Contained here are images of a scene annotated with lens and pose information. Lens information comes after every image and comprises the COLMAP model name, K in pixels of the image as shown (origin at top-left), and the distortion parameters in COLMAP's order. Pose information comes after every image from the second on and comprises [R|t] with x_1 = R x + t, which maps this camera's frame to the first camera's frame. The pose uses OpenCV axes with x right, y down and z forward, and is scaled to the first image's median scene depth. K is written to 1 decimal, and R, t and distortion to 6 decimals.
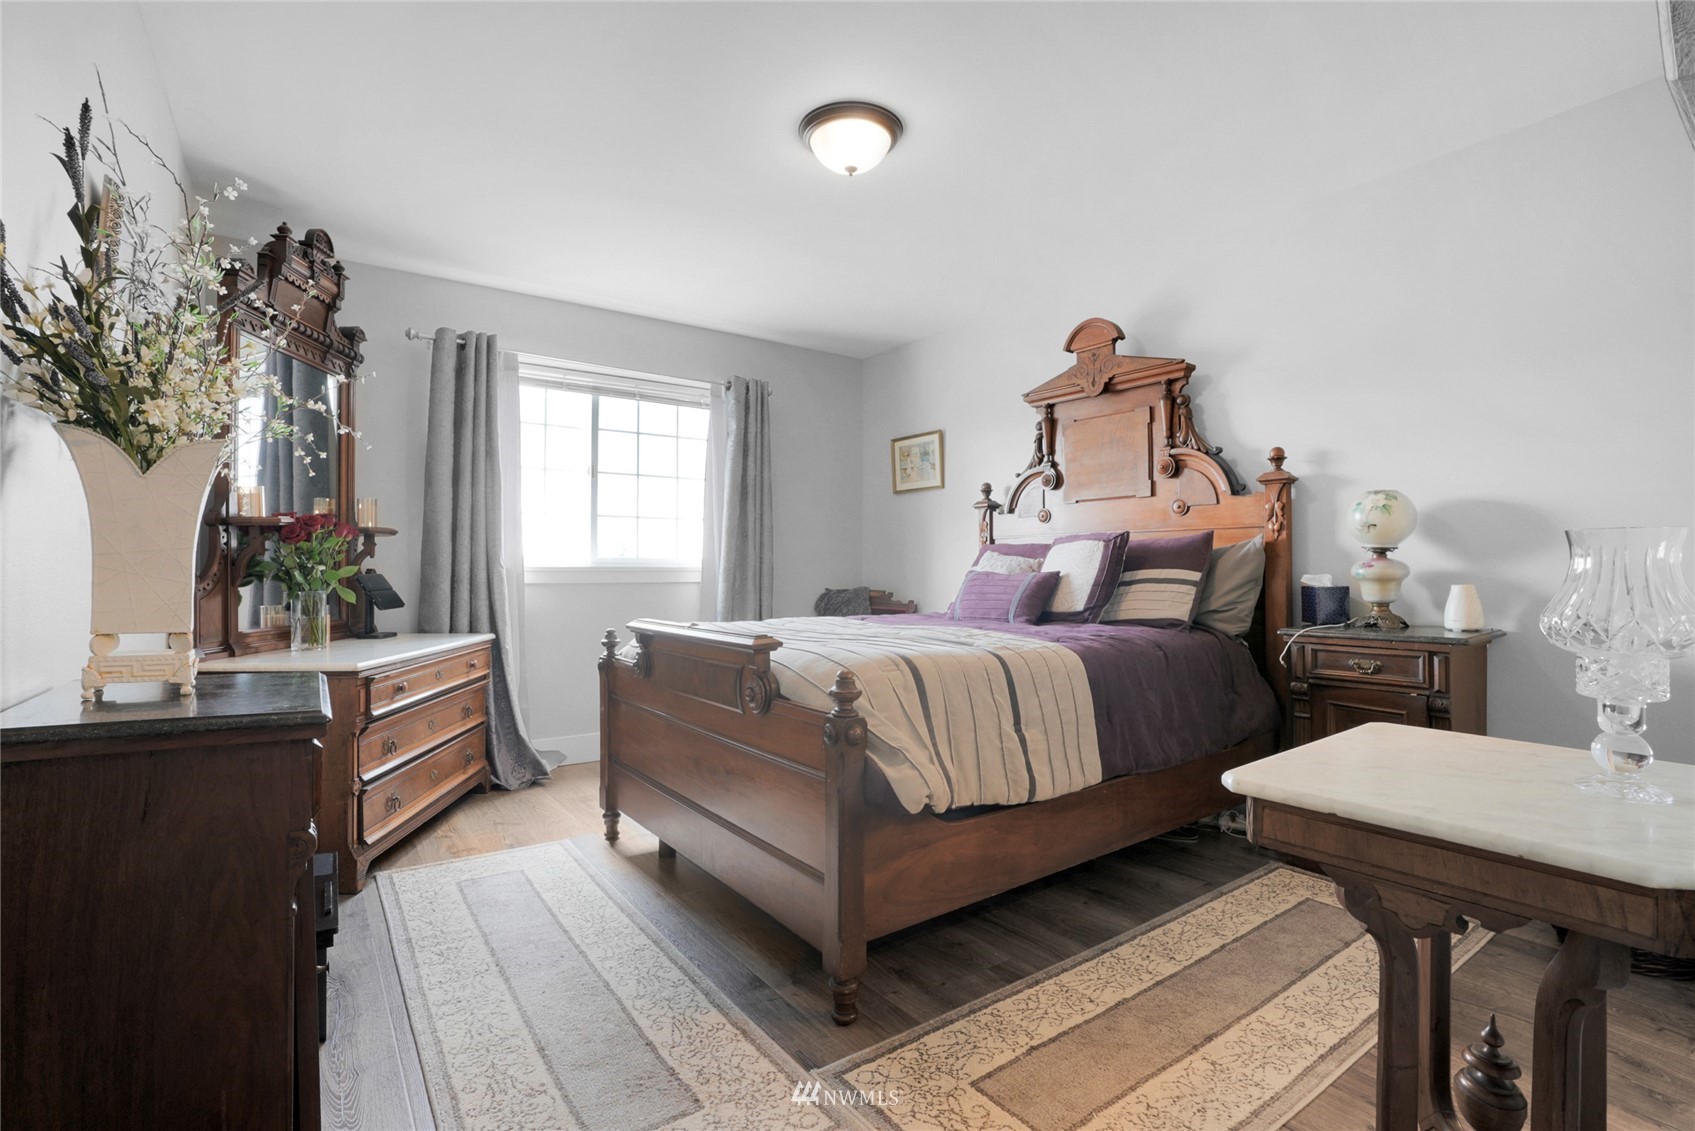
lens RADIAL K [[785.1, 0, 844.0], [0, 785.1, 568.0], [0, 0, 1]] dist [-0.064620, 0.017115]
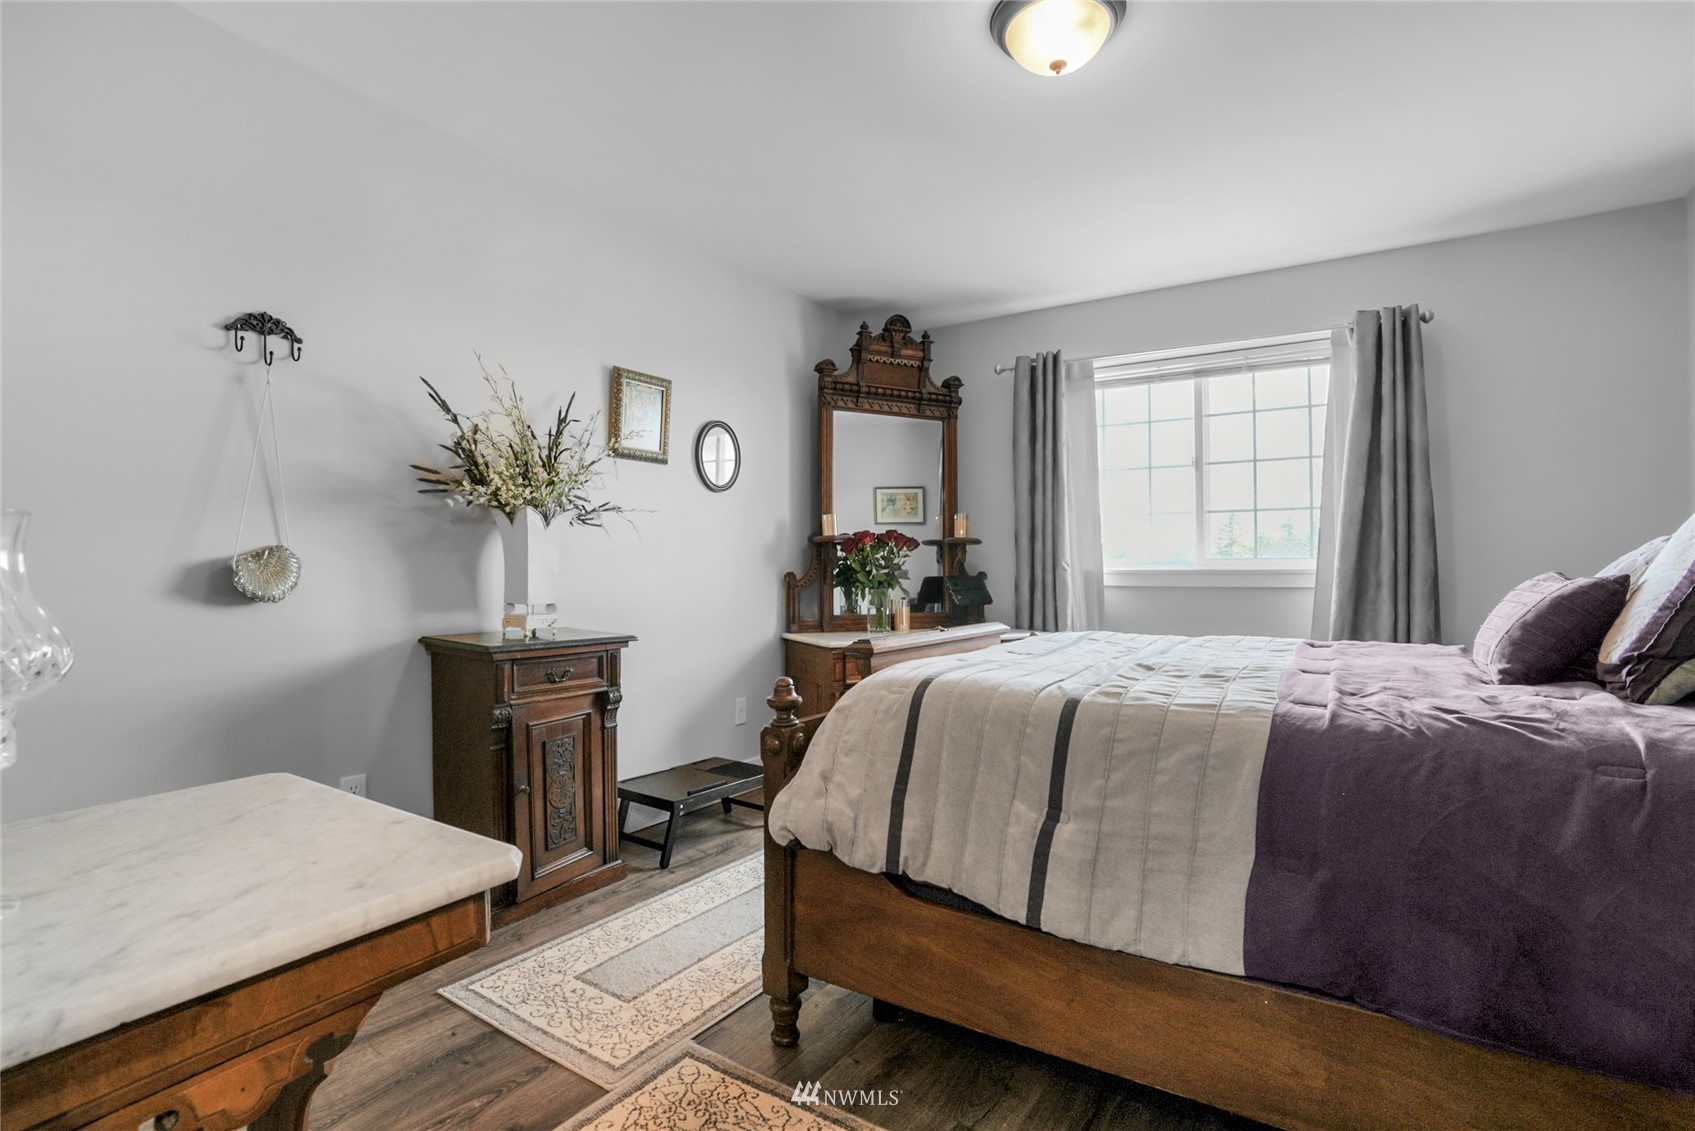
lens RADIAL K [[785.1, 0, 844.0], [0, 785.1, 568.0], [0, 0, 1]] dist [-0.064620, 0.017115]
pose [[0.356542, -0.006614, -0.934256, 0.444341], [0.003101, 0.999978, -0.005896, 0.001912], [0.934274, -0.000795, 0.356554, 0.350378]]
